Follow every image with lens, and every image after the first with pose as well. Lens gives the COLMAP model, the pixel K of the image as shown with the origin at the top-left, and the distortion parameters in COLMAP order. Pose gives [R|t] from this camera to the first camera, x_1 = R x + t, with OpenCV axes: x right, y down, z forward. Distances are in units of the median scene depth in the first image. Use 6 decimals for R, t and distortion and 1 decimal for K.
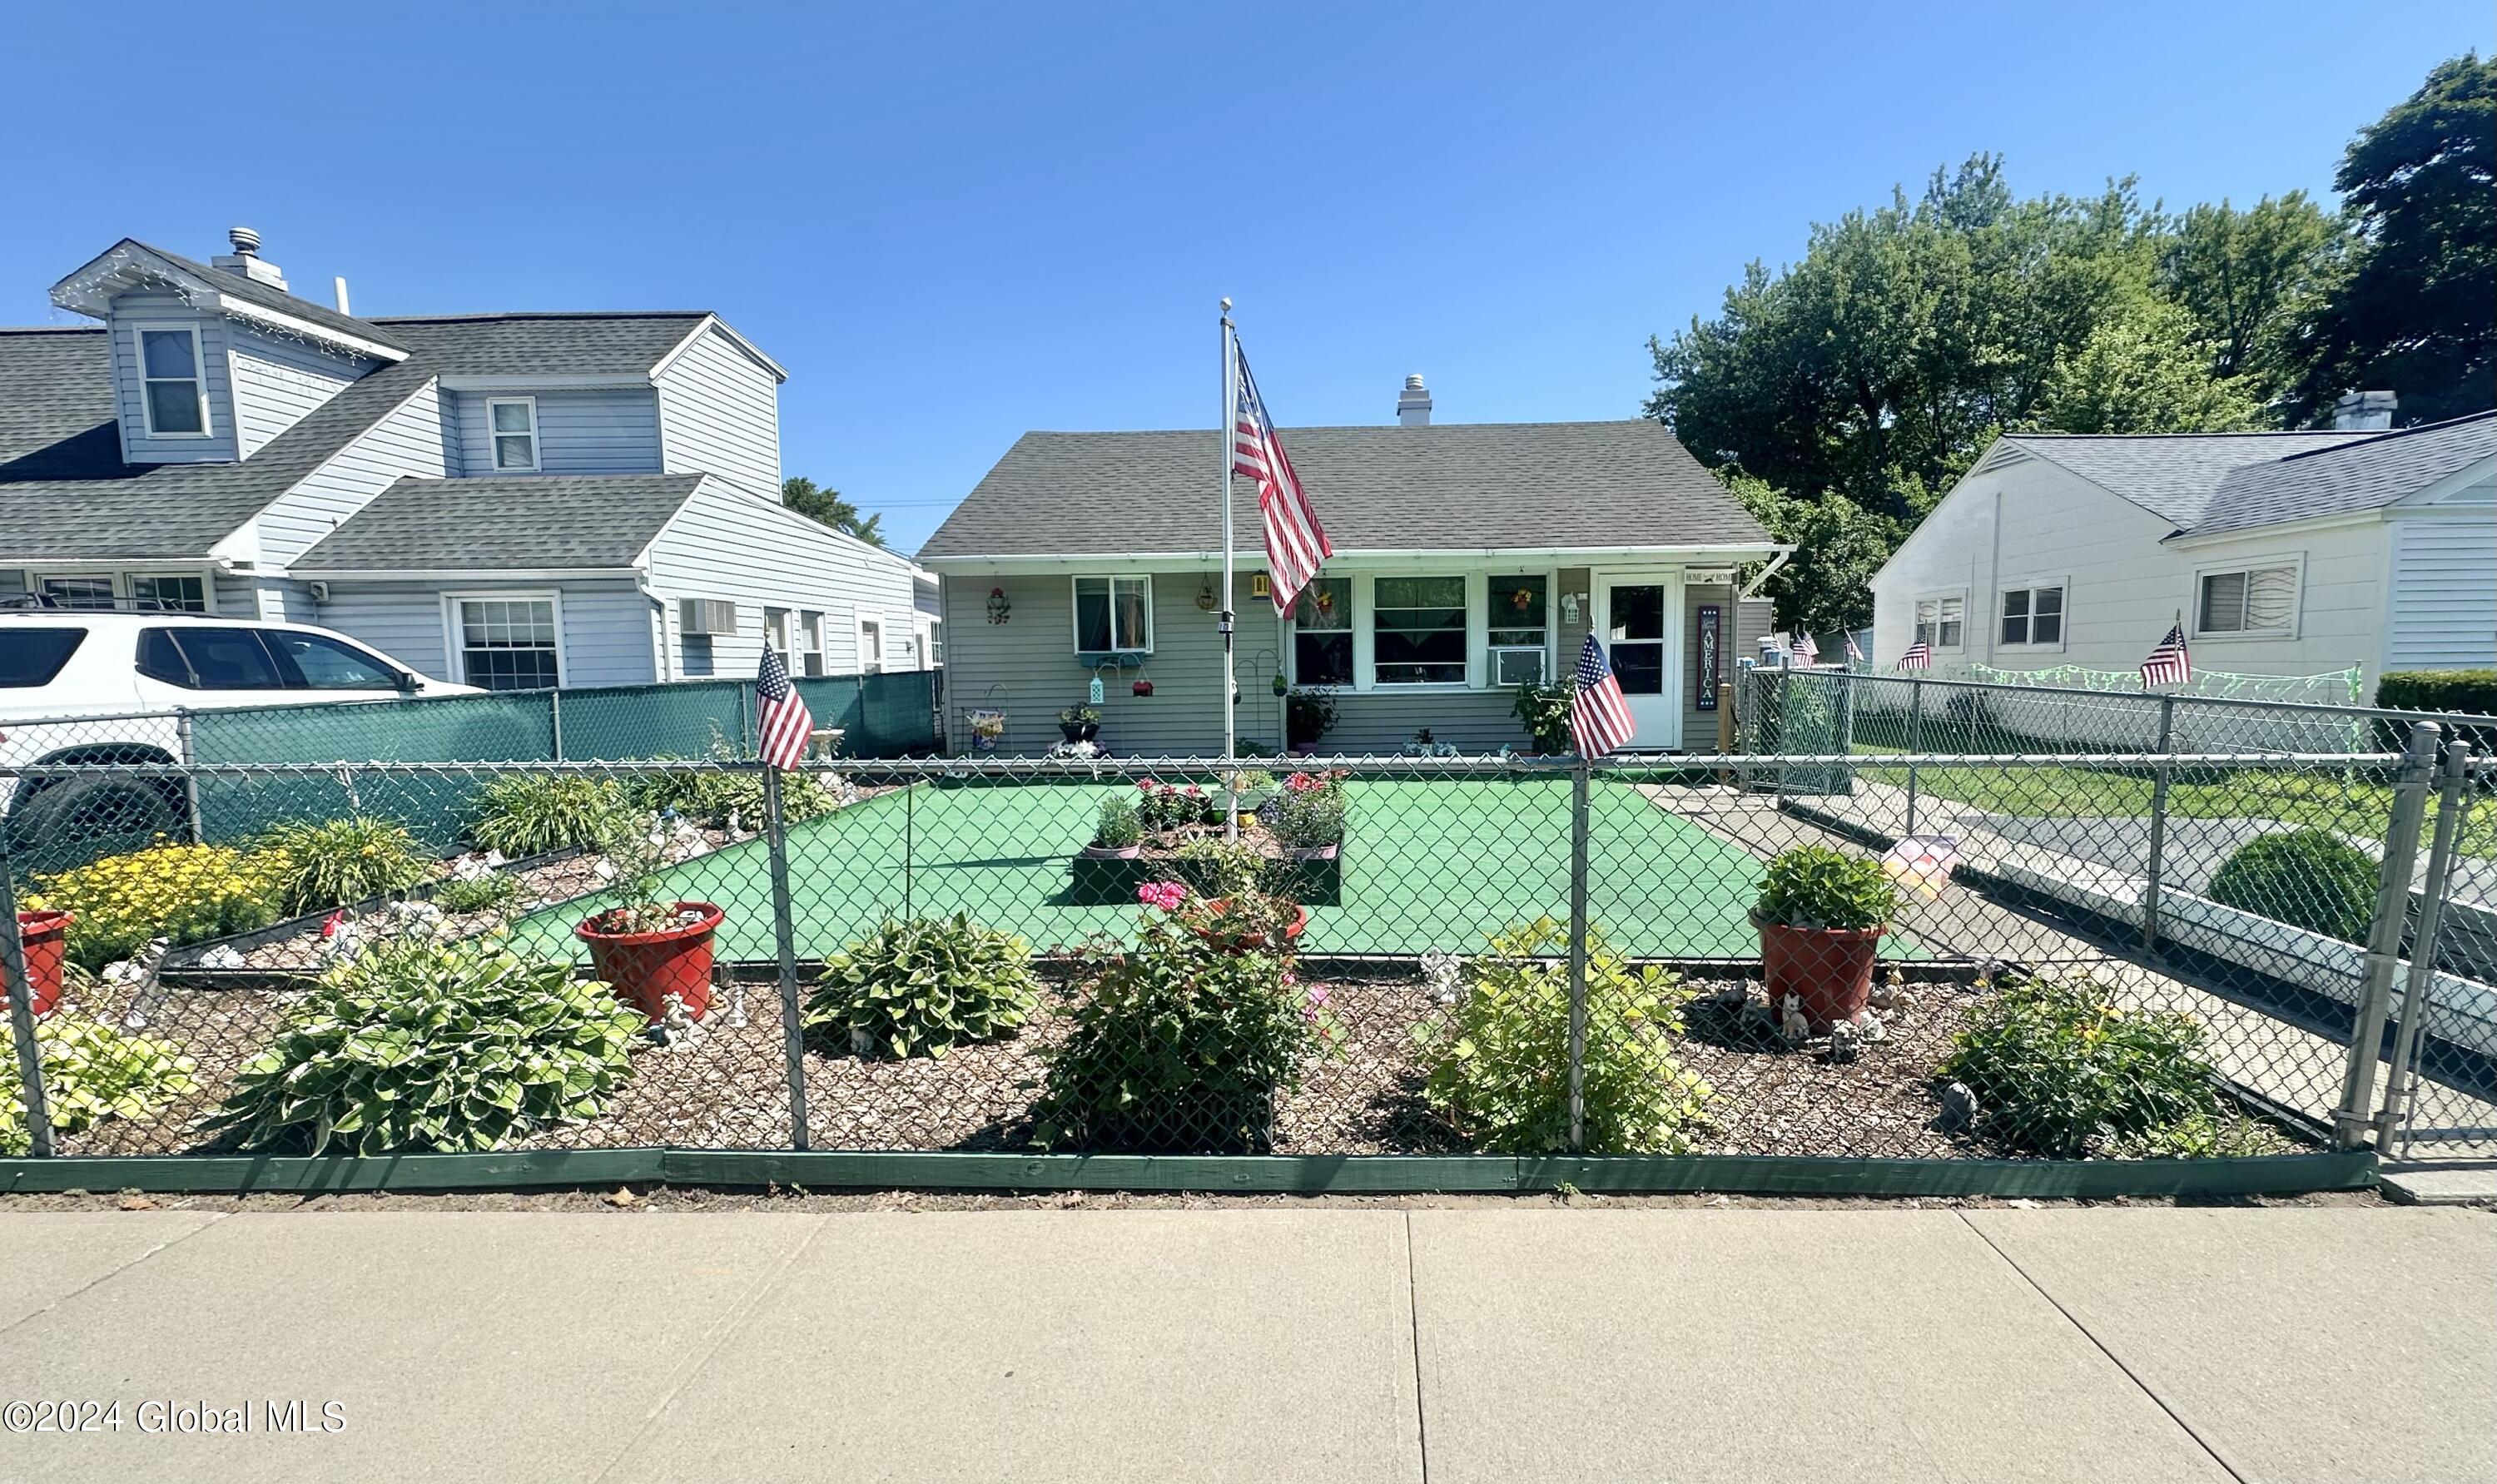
lens RADIAL K [[1051.0, 0, 1318.1], [0, 1051.0, 770.9], [0, 0, 1]] dist [-0.004757, -0.000213]
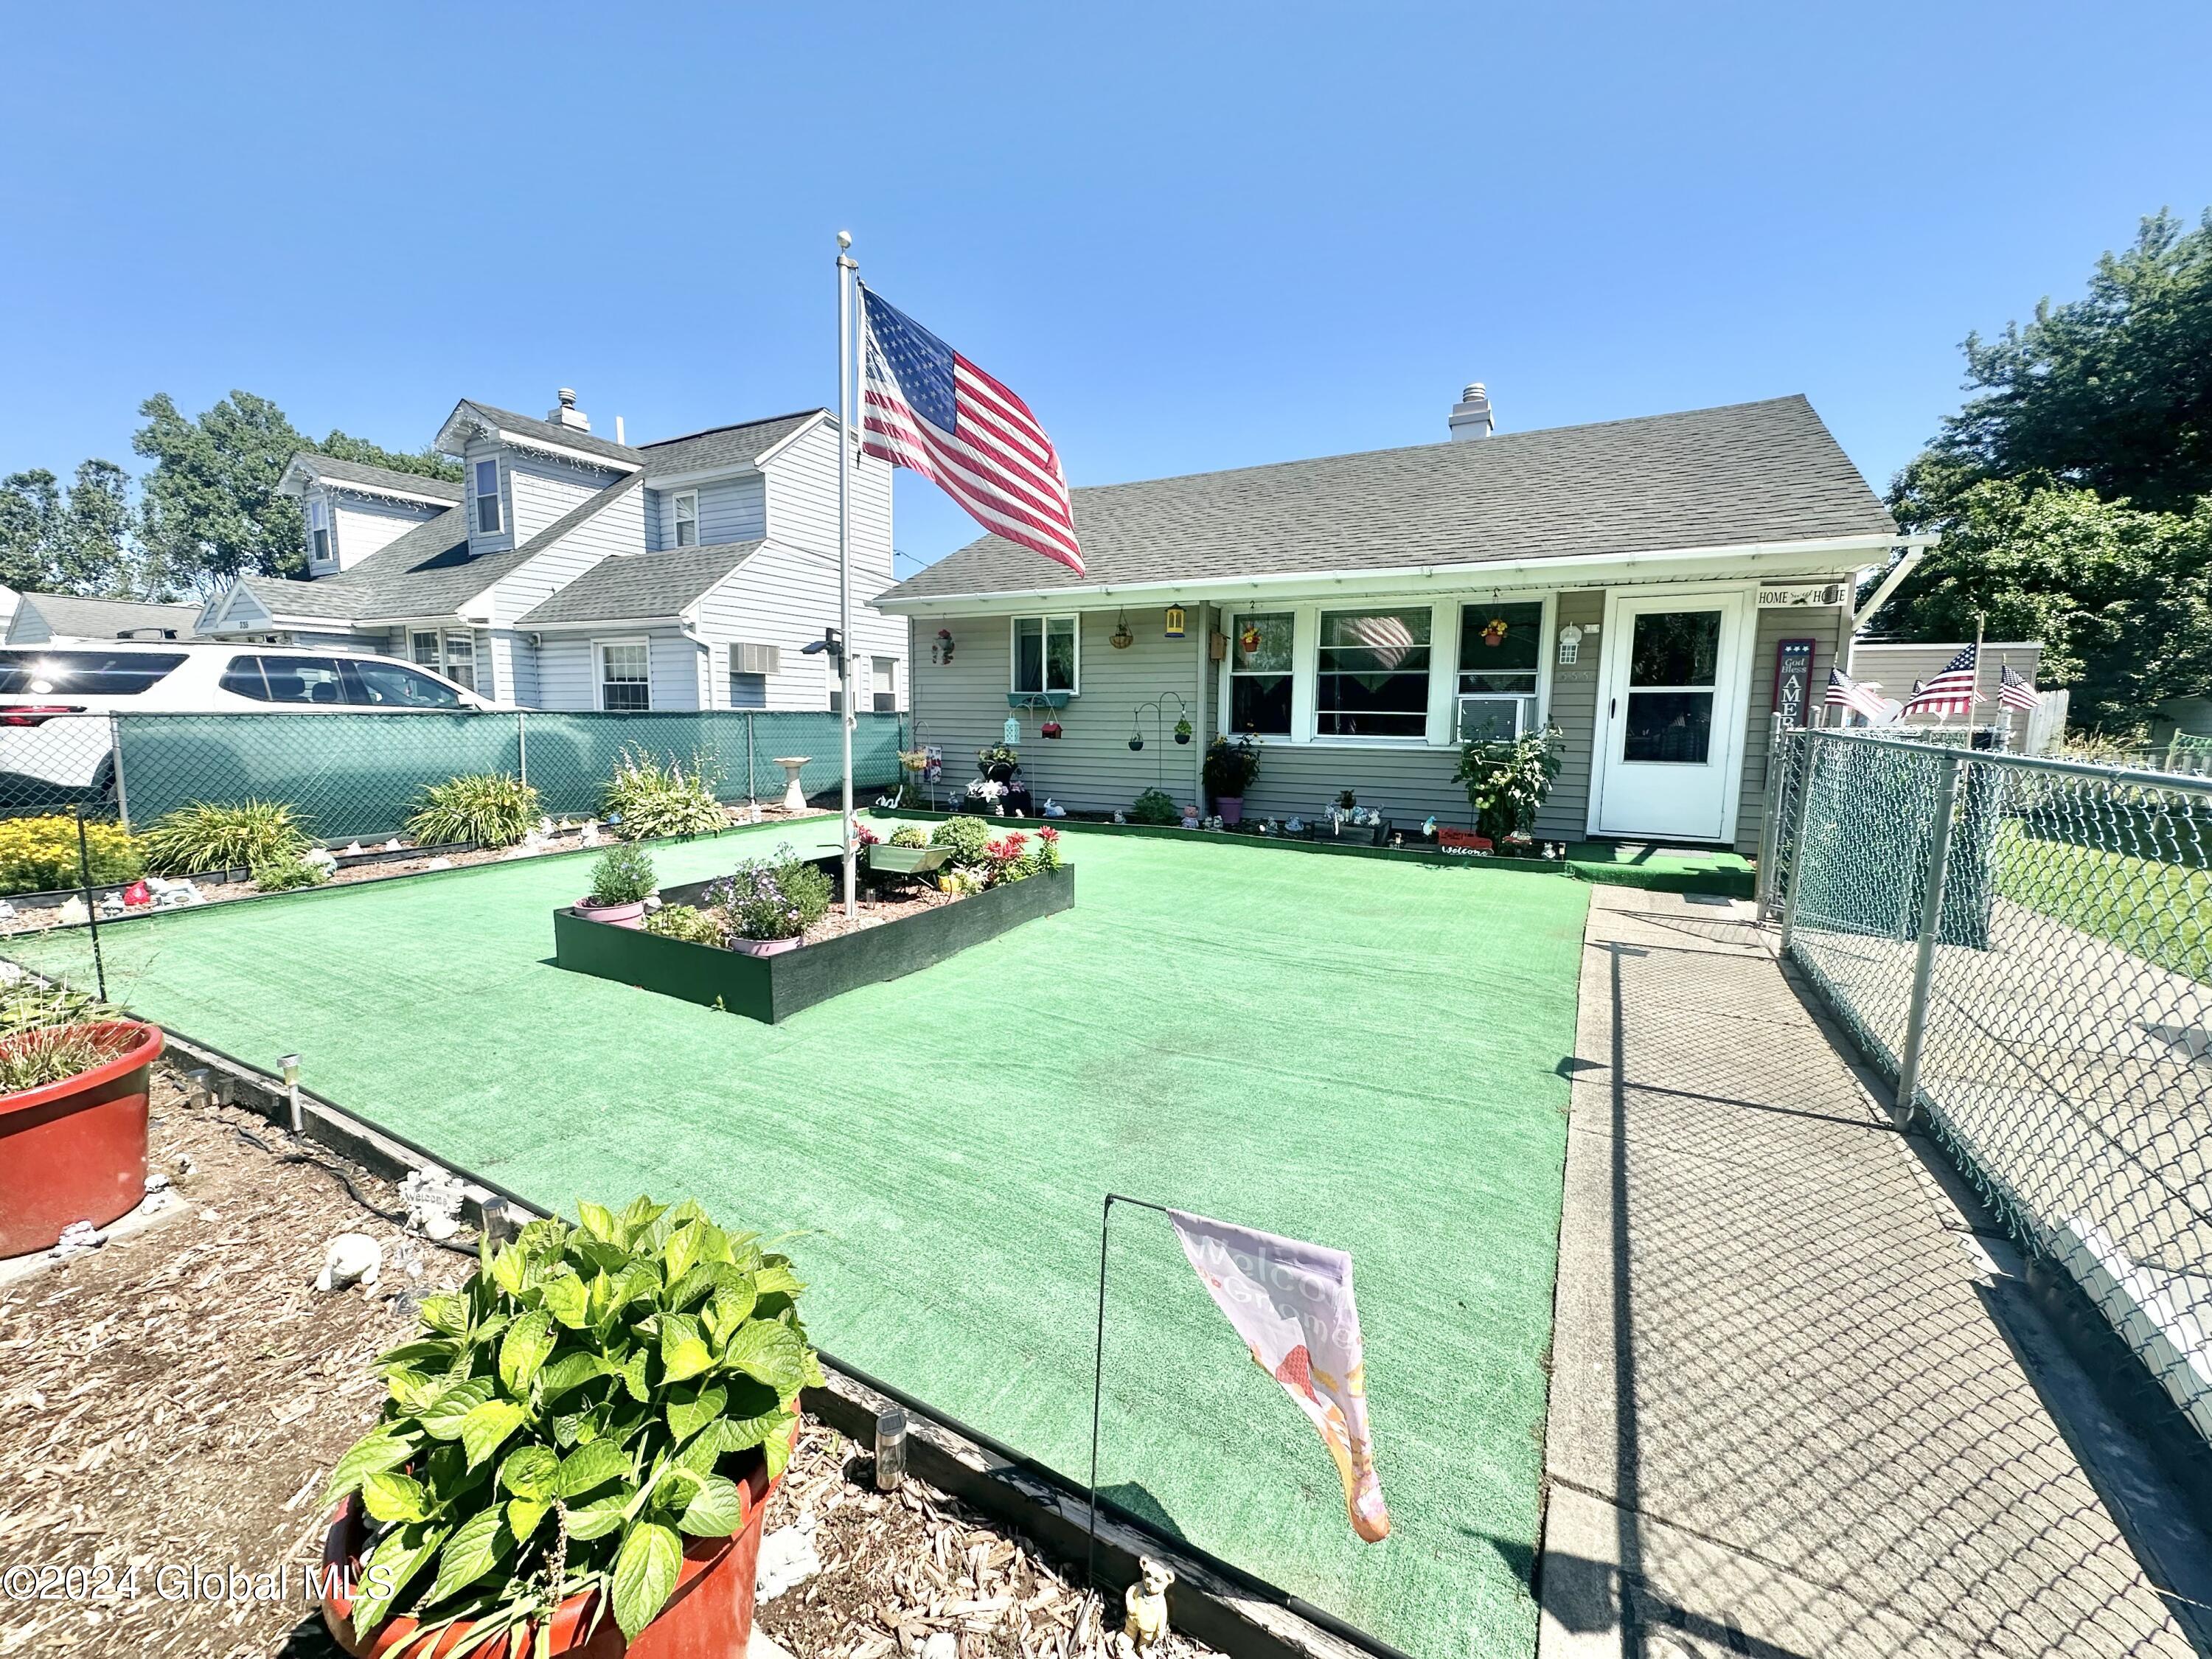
lens RADIAL K [[884.1, 0, 1105.2], [0, 884.1, 829.6], [0, 0, 1]] dist [-0.007801, 0.001975]
pose [[0.886521, 0.084812, -0.454849, 0.241207], [-0.073657, 0.996389, 0.042228, -0.023716], [0.456788, -0.003933, 0.889567, 0.277351]]
